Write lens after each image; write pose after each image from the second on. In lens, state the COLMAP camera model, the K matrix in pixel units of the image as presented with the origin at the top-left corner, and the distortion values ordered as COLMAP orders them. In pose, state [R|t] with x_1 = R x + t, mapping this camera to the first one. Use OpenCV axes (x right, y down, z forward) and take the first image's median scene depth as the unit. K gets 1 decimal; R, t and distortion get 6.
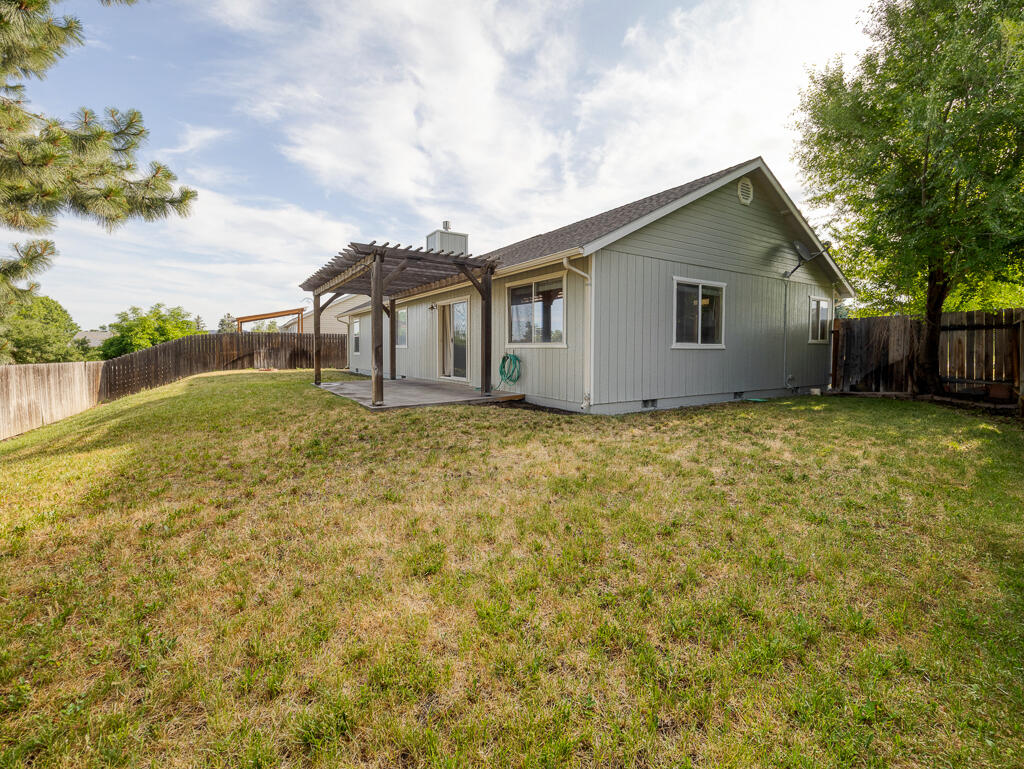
lens RADIAL K [[442.4, 0, 512.9], [0, 442.4, 372.4], [0, 0, 1]] dist [0.000085, 0.000192]
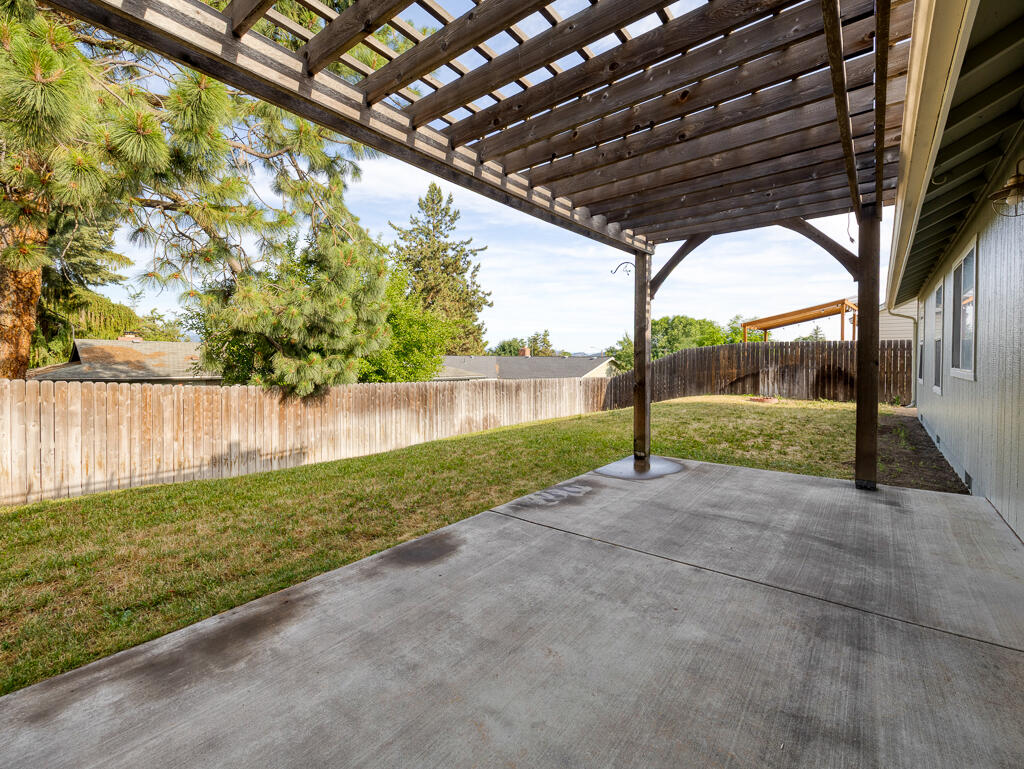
lens RADIAL K [[442.4, 0, 512.9], [0, 442.4, 372.4], [0, 0, 1]] dist [0.000085, 0.000192]
pose [[0.296842, 0.028981, -0.954487, -0.032340], [-0.055719, 0.998362, 0.012985, -0.031767], [0.953300, 0.049328, 0.297970, 0.423715]]
